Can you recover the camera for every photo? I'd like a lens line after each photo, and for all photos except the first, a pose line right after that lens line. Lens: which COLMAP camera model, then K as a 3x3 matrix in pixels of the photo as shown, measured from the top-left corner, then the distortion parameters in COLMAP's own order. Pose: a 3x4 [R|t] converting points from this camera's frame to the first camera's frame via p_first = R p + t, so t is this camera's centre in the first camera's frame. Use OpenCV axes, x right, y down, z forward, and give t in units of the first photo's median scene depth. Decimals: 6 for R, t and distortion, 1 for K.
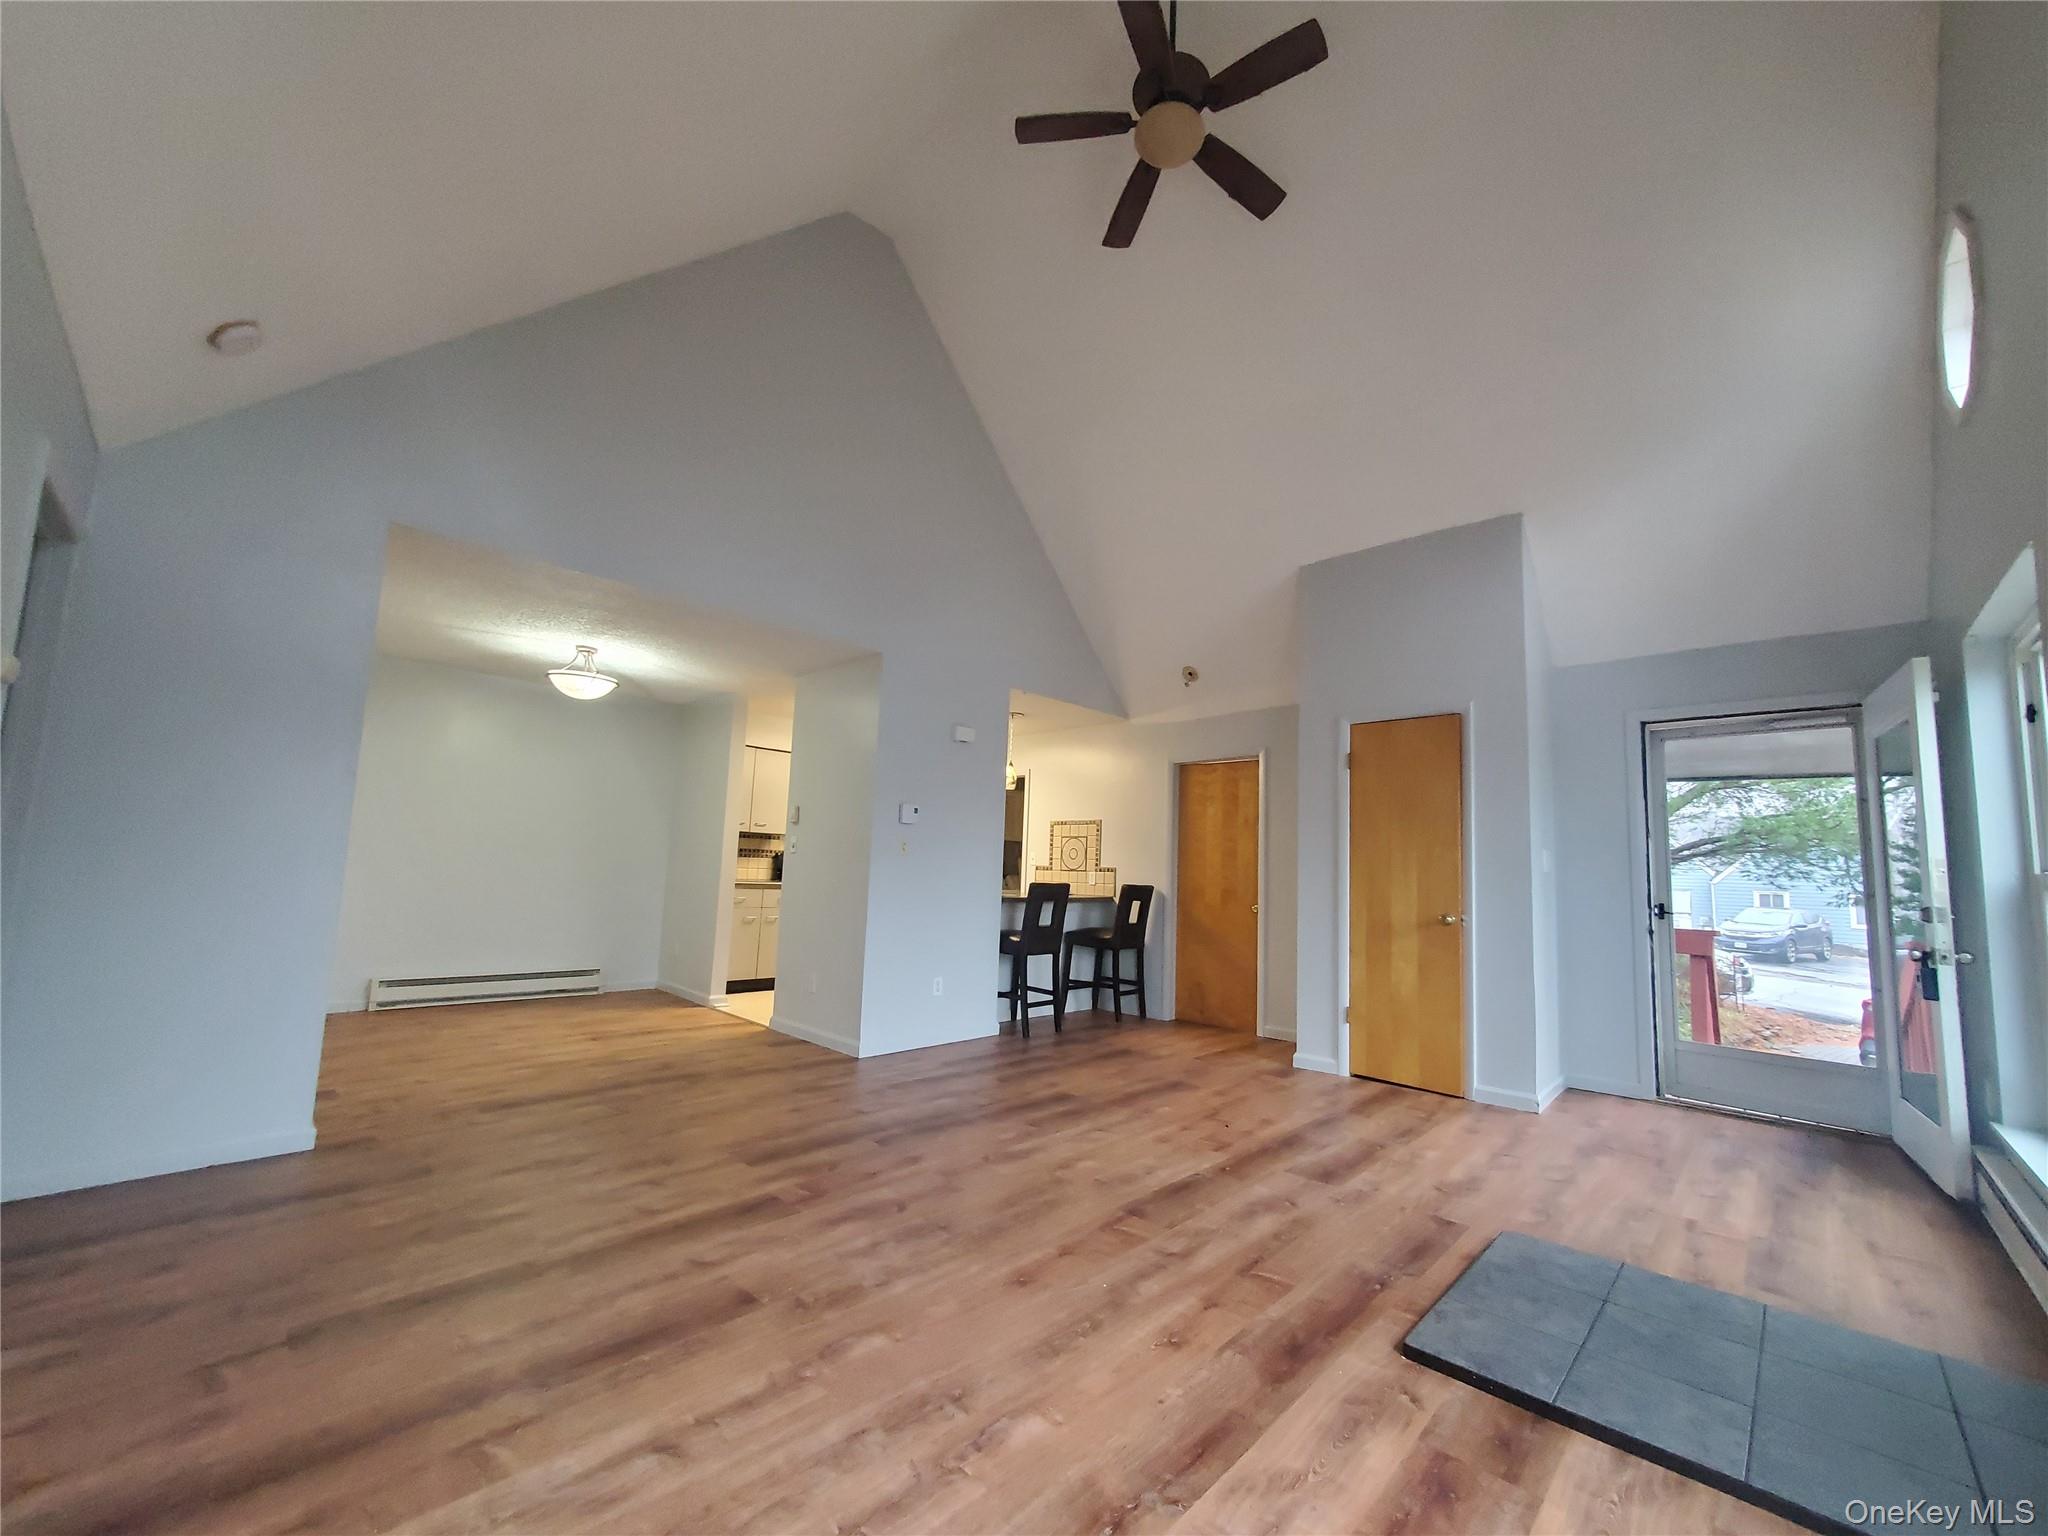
lens RADIAL K [[804.5, 0, 1039.1], [0, 804.5, 786.5], [0, 0, 1]] dist [0.001279, -0.000002]
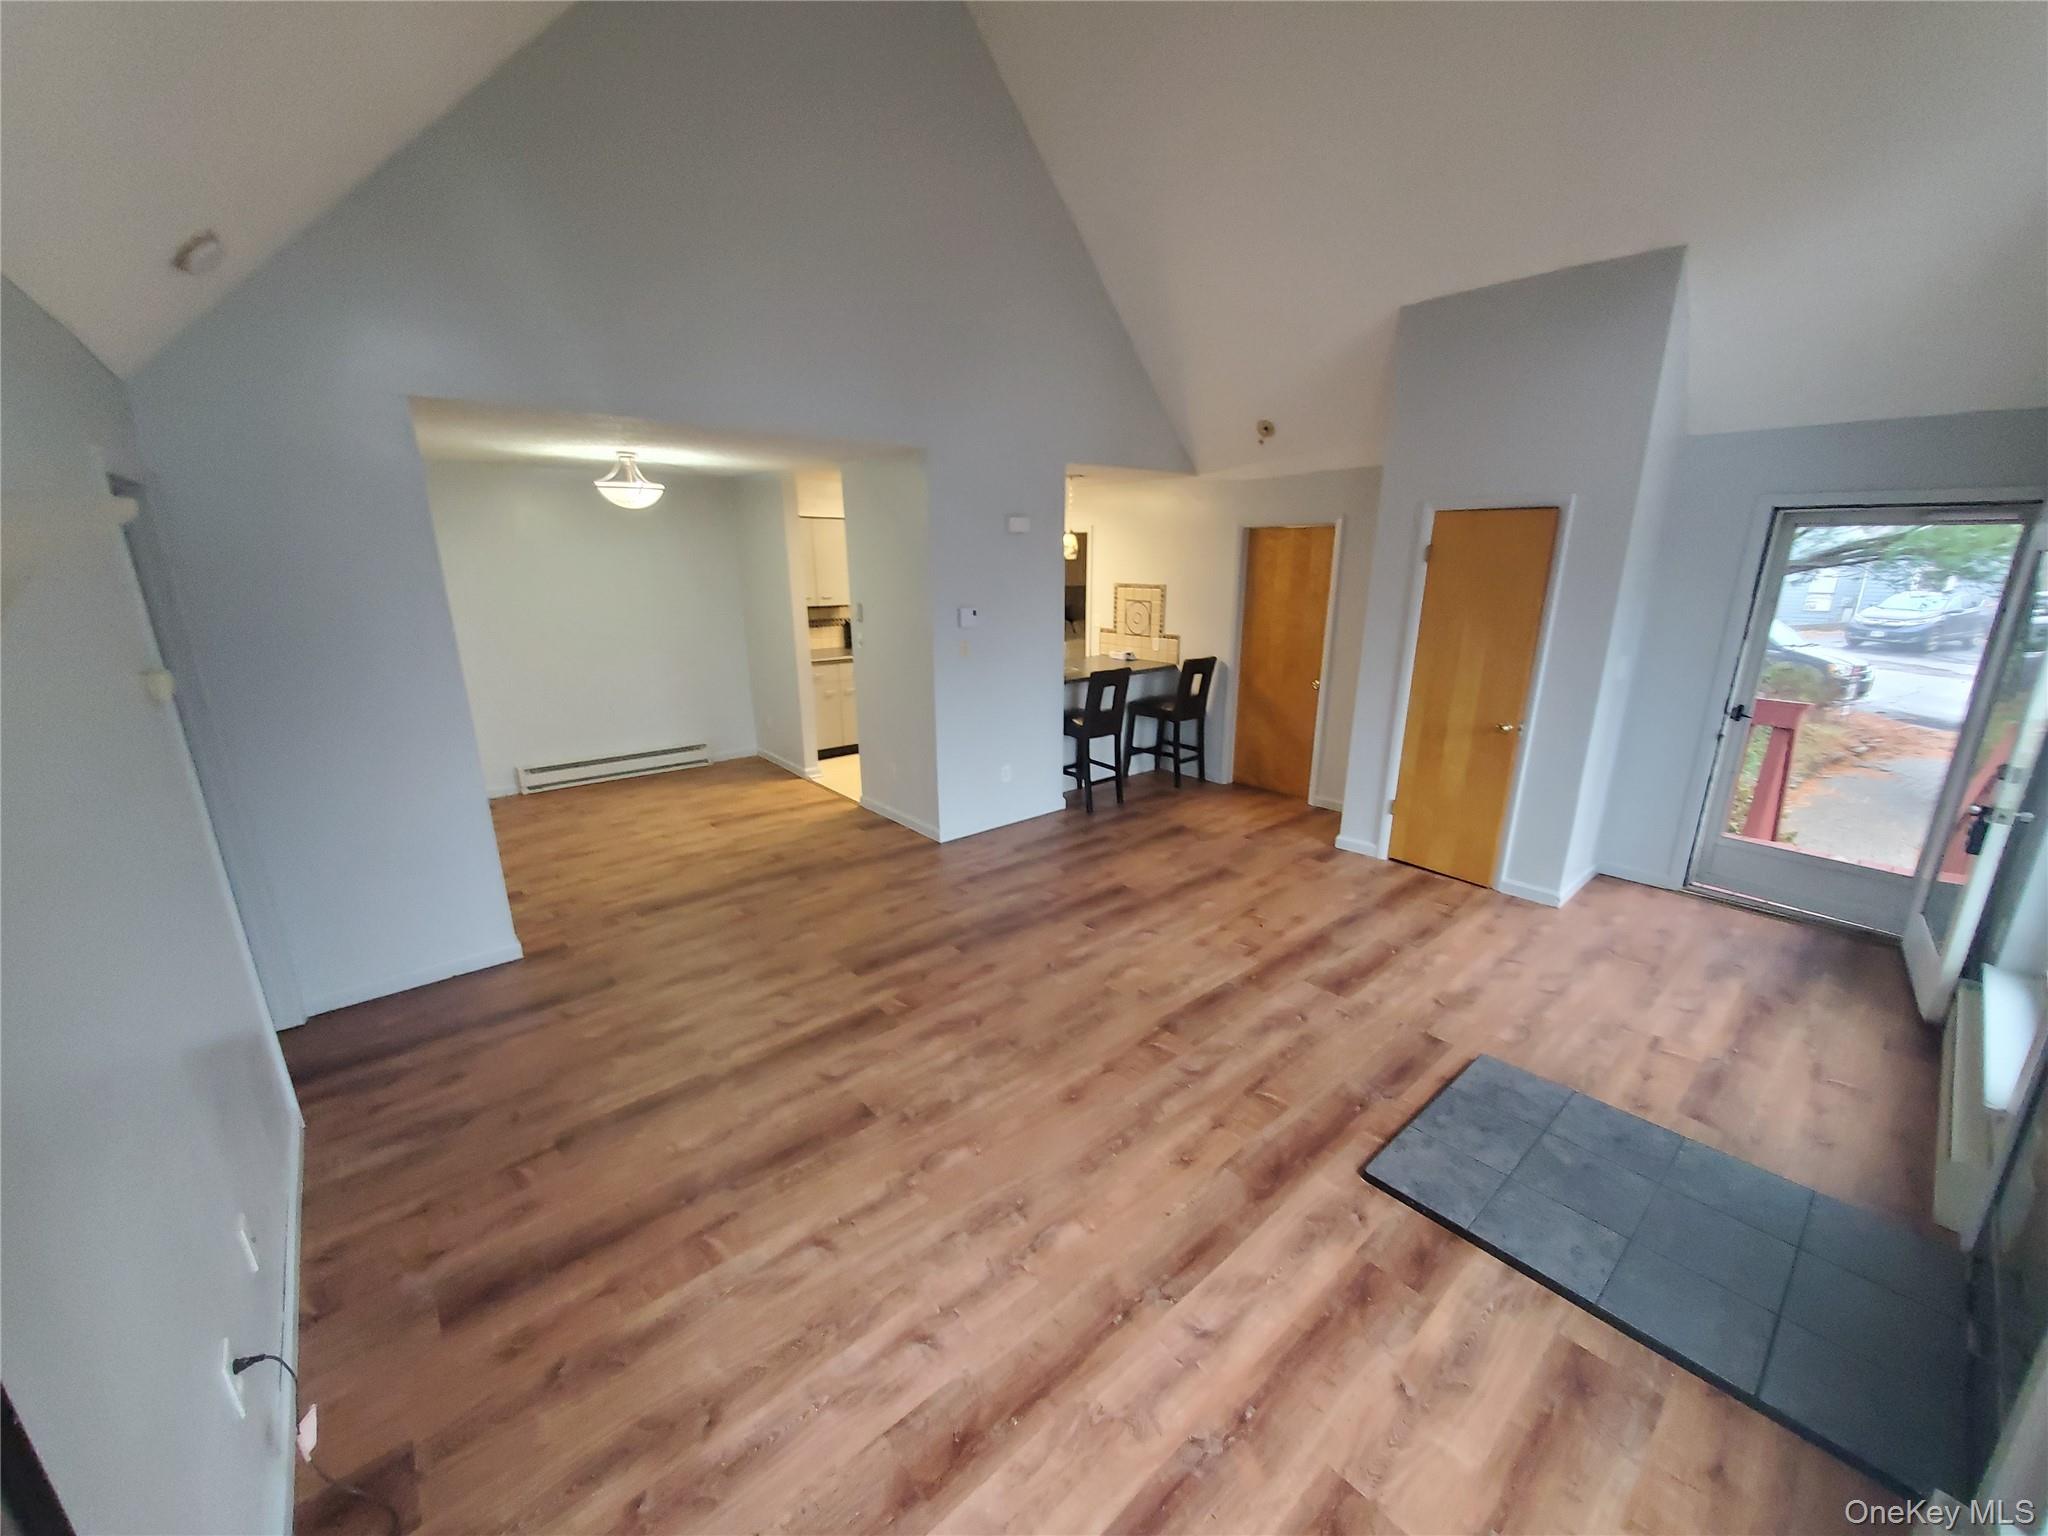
lens RADIAL K [[804.5, 0, 1039.1], [0, 804.5, 786.5], [0, 0, 1]] dist [0.001279, -0.000002]
pose [[0.995114, -0.009742, -0.098252, 0.032046], [0.046007, 0.926235, 0.374129, -0.184923], [0.087360, -0.376822, 0.922157, -0.002441]]
